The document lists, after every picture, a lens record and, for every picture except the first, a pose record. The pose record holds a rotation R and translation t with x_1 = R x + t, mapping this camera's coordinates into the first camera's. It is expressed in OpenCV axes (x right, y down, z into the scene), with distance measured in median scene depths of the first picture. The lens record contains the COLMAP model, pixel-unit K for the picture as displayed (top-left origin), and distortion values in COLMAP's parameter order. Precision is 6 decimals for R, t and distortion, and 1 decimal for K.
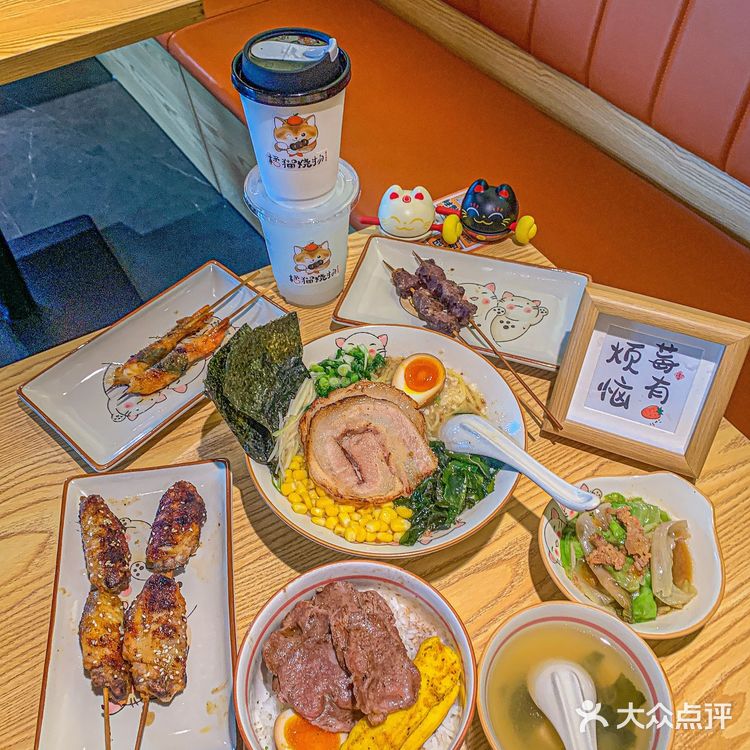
lens RADIAL K [[766.1, 0, 373.0], [0, 766.1, 362.7], [0, 0, 1]] dist [0.136680, -0.499530]
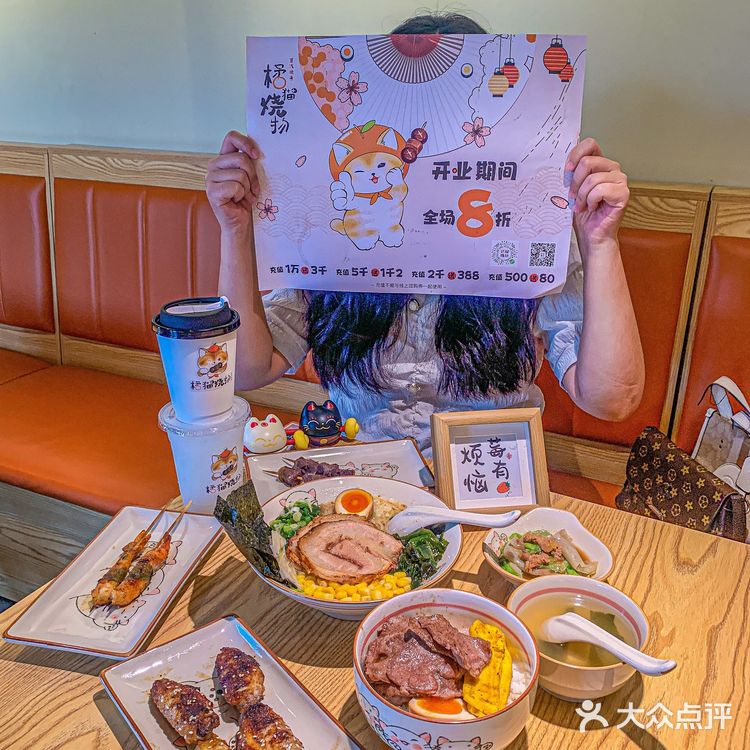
lens RADIAL K [[766.1, 0, 373.0], [0, 766.1, 362.7], [0, 0, 1]] dist [0.136680, -0.499530]
pose [[0.868023, -0.176579, 0.464064, -0.474587], [0.374974, 0.845771, -0.379560, 0.323676], [-0.325470, 0.503479, 0.800361, -0.179071]]
